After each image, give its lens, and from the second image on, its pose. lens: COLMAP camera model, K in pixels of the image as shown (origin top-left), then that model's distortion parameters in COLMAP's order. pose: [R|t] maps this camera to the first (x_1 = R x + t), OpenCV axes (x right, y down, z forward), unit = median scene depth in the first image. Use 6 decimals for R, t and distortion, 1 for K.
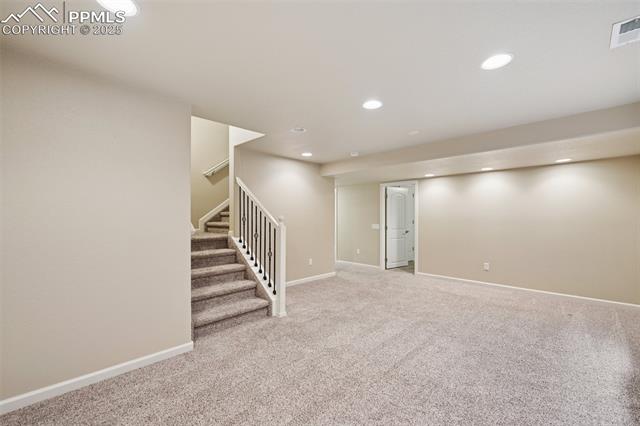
lens RADIAL K [[265.4, 0, 320.0], [0, 265.4, 213.0], [0, 0, 1]] dist [0.000012, 0.000024]
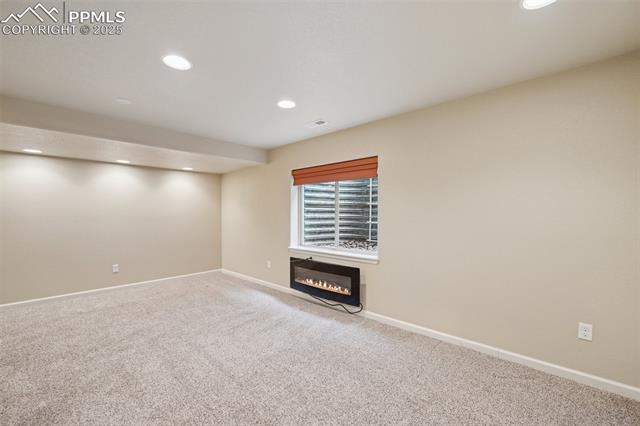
lens RADIAL K [[265.4, 0, 320.0], [0, 265.4, 213.0], [0, 0, 1]] dist [0.000012, 0.000024]
pose [[-0.024549, 0.001264, 0.999698, -0.449640], [-0.013859, 0.999903, -0.001605, 0.007269], [-0.999603, -0.013894, -0.024529, 0.504735]]
